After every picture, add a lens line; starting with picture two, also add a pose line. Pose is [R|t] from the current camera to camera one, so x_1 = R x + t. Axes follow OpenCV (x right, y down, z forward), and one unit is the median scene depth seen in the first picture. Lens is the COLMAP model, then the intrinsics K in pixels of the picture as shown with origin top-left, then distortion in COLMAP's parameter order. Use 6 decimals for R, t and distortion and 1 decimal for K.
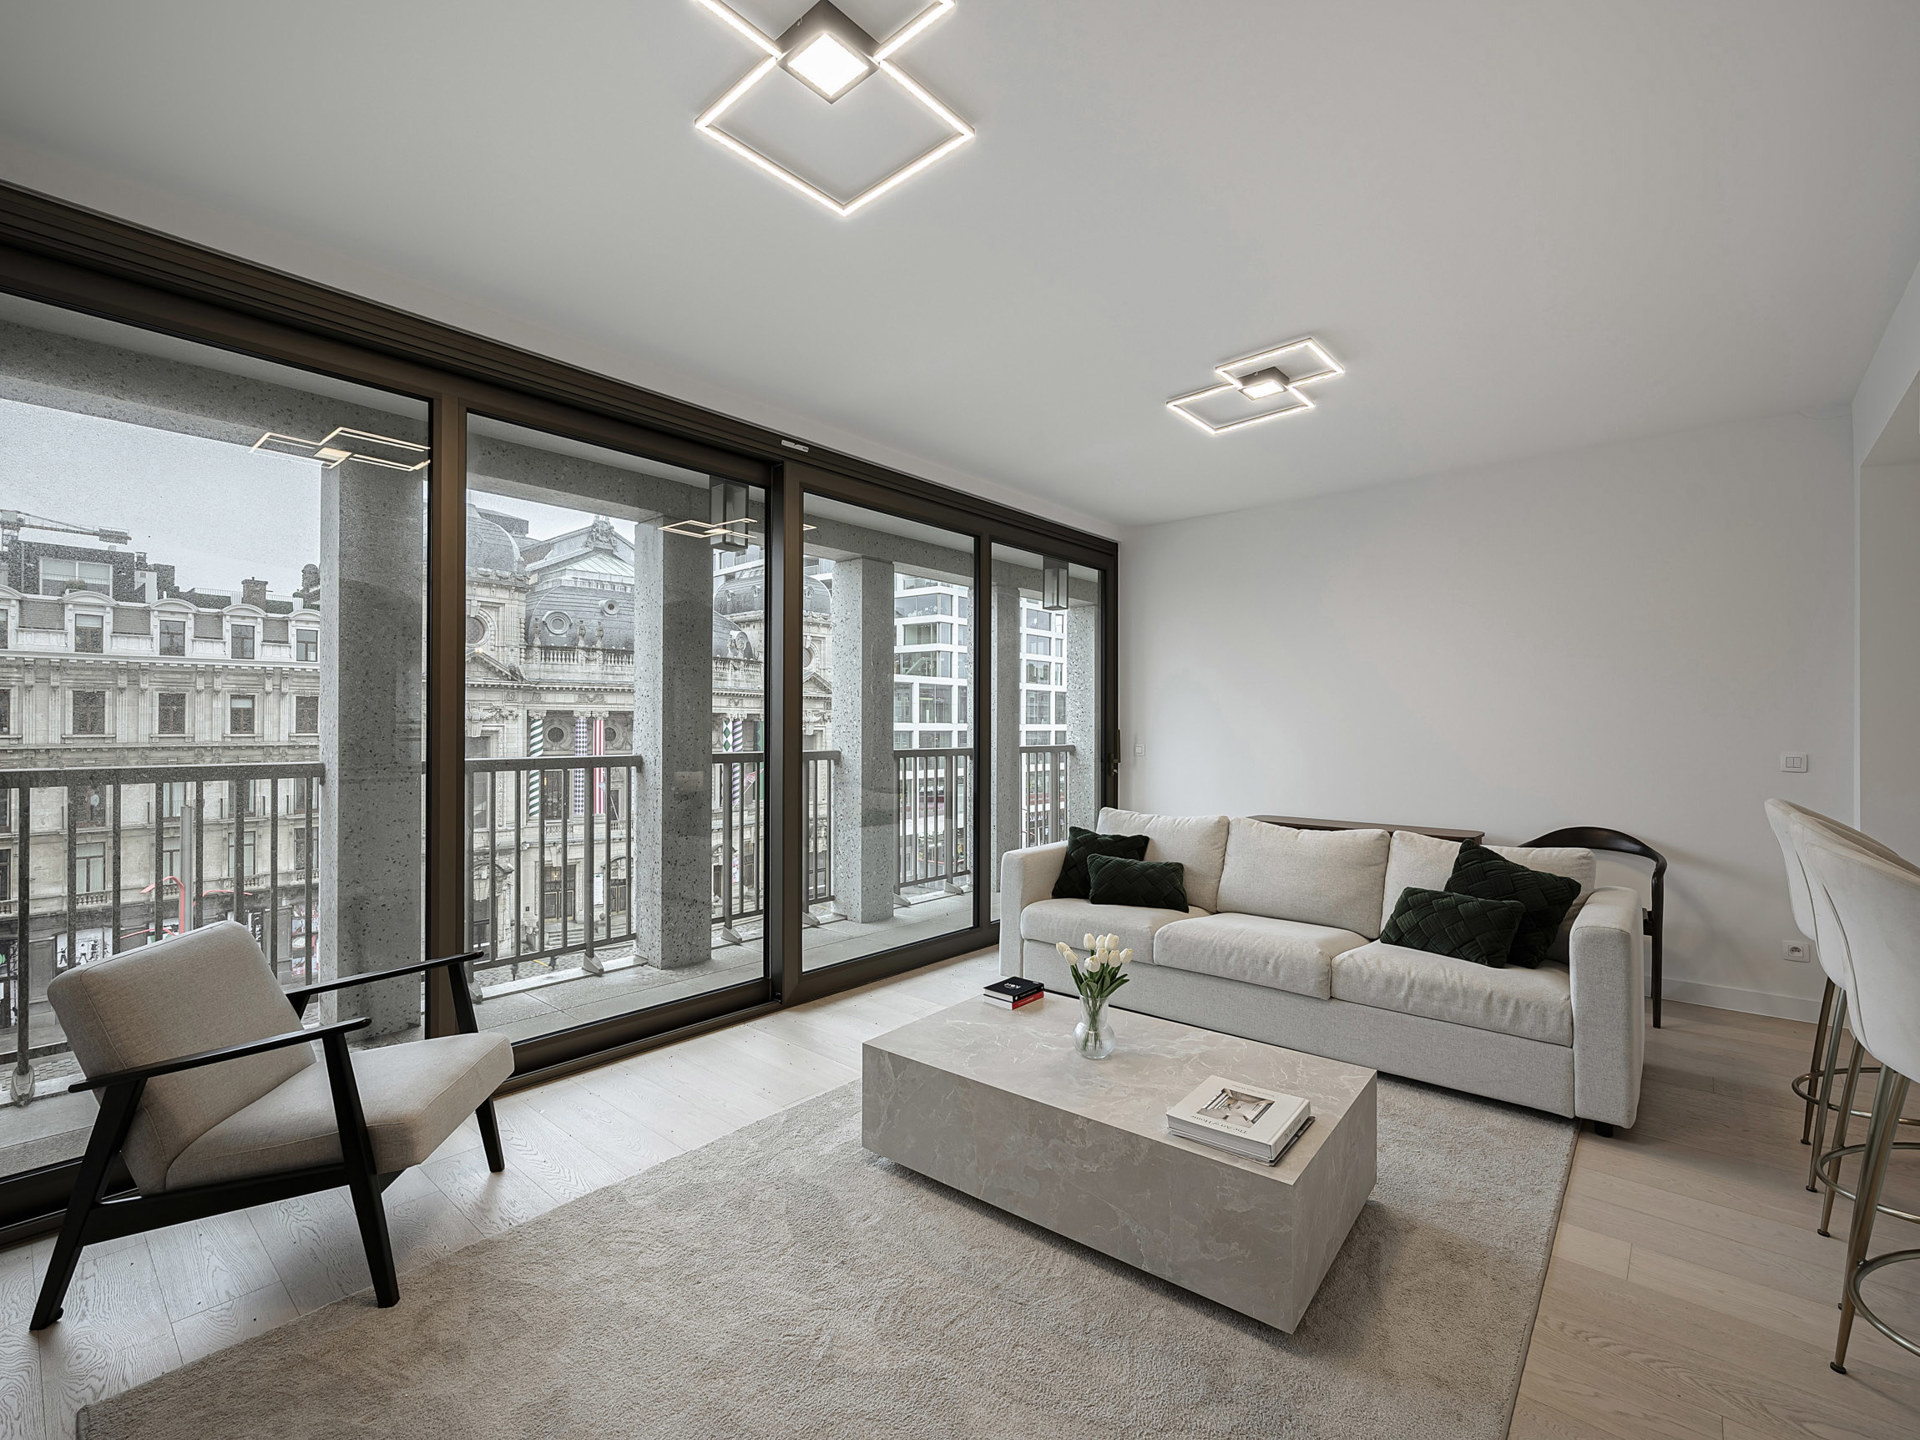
lens RADIAL K [[858.4, 0, 974.5], [0, 858.4, 723.3], [0, 0, 1]] dist [-0.000977, -0.000086]
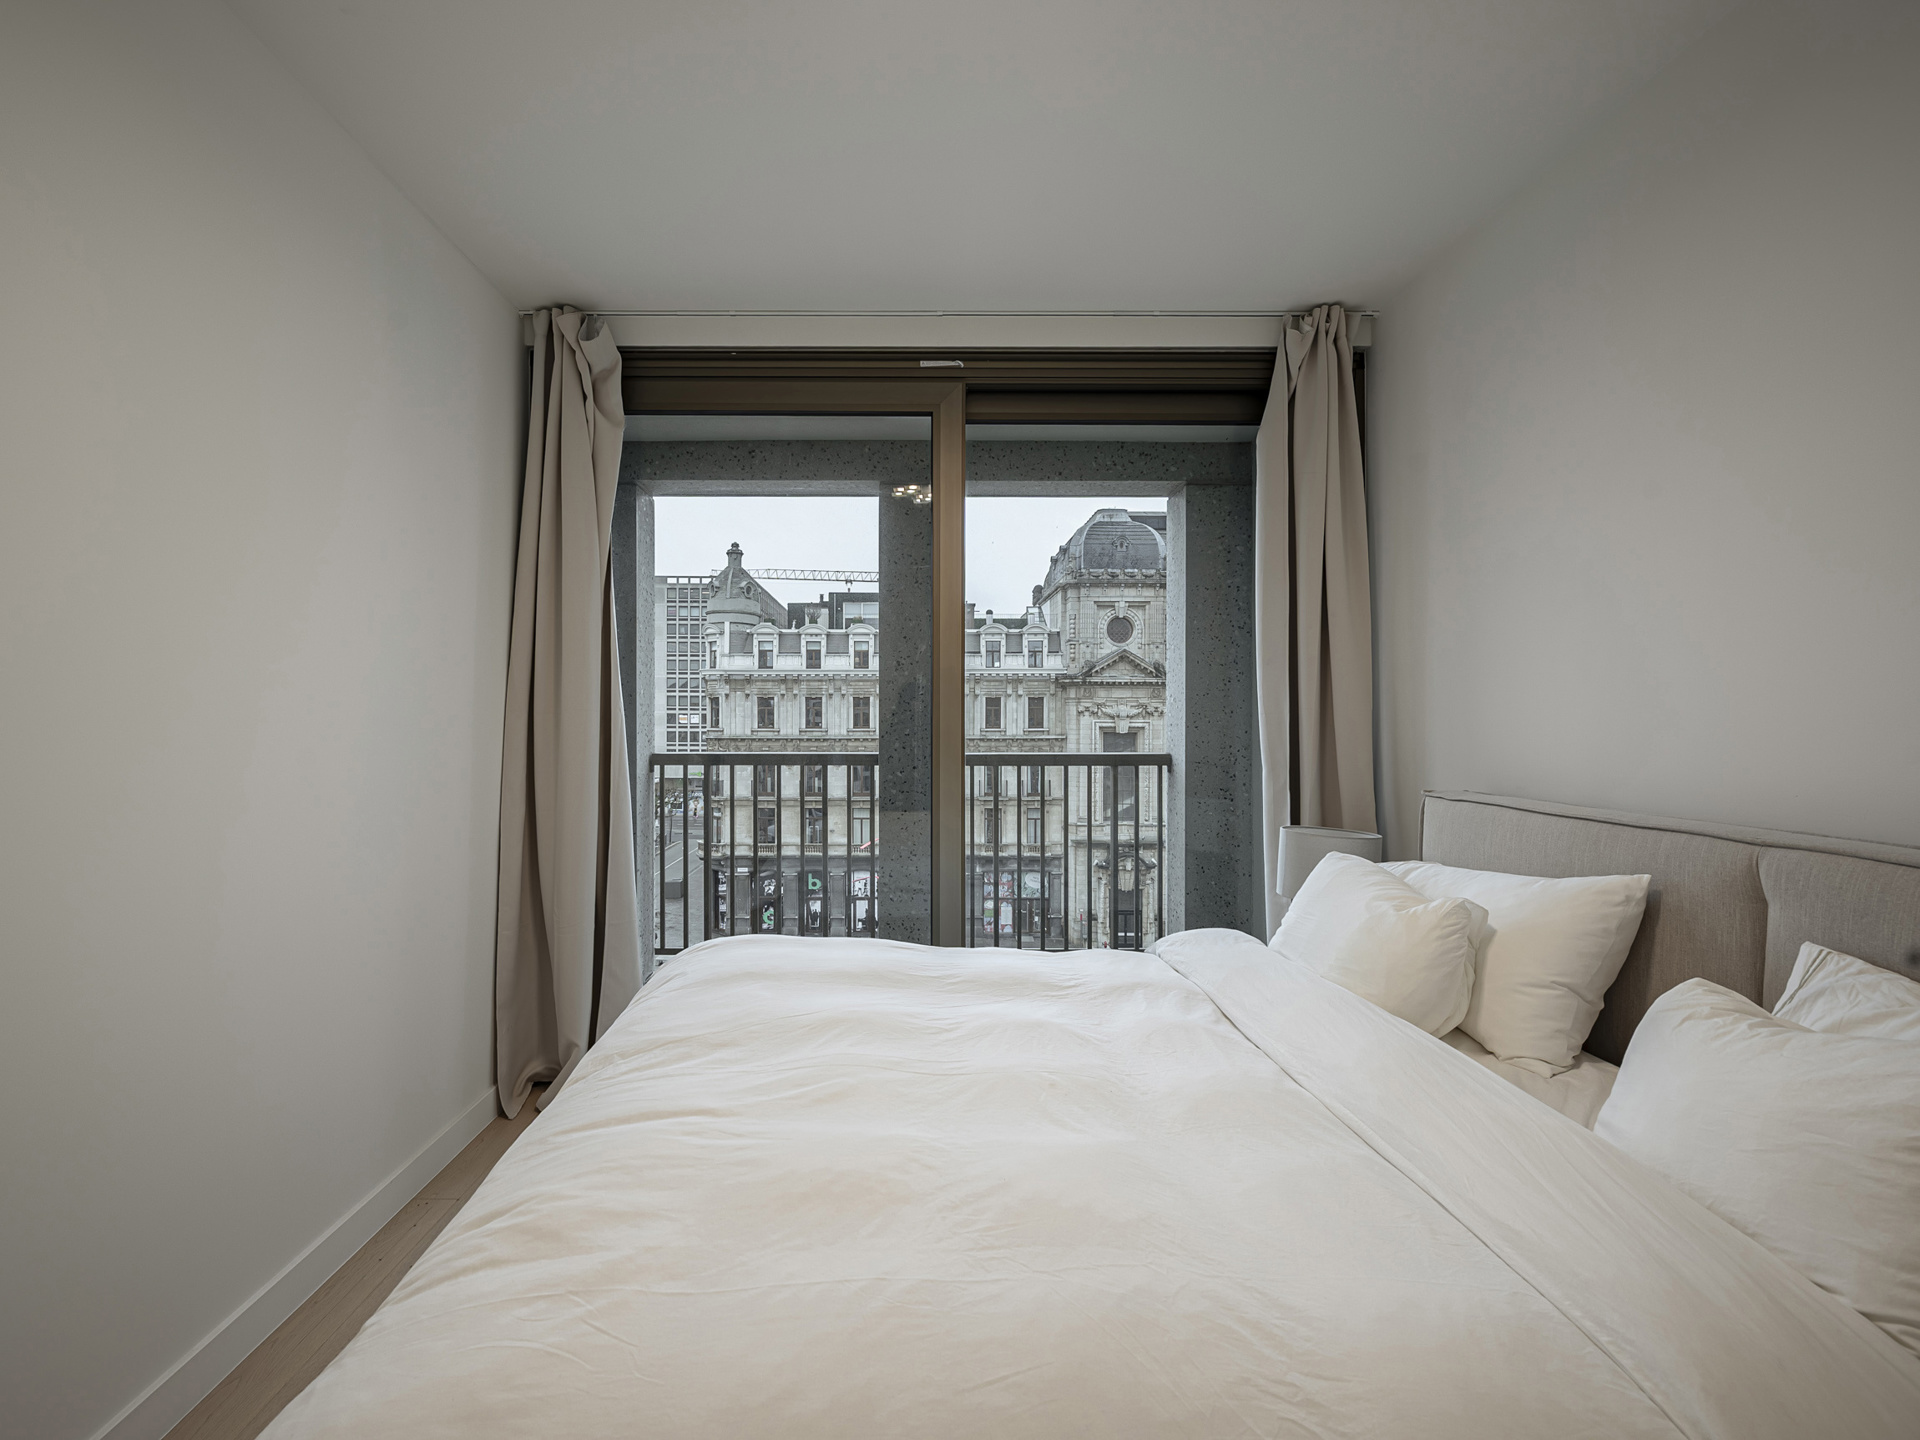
lens RADIAL K [[900.6, 0, 964.7], [0, 900.6, 720.5], [0, 0, 1]] dist [0.002790, 0.000013]
pose [[0.647036, -0.002187, -0.762456, 0.165132], [0.003039, 0.999995, -0.000290, 0.001014], [0.762453, -0.002130, 0.647040, 0.194308]]
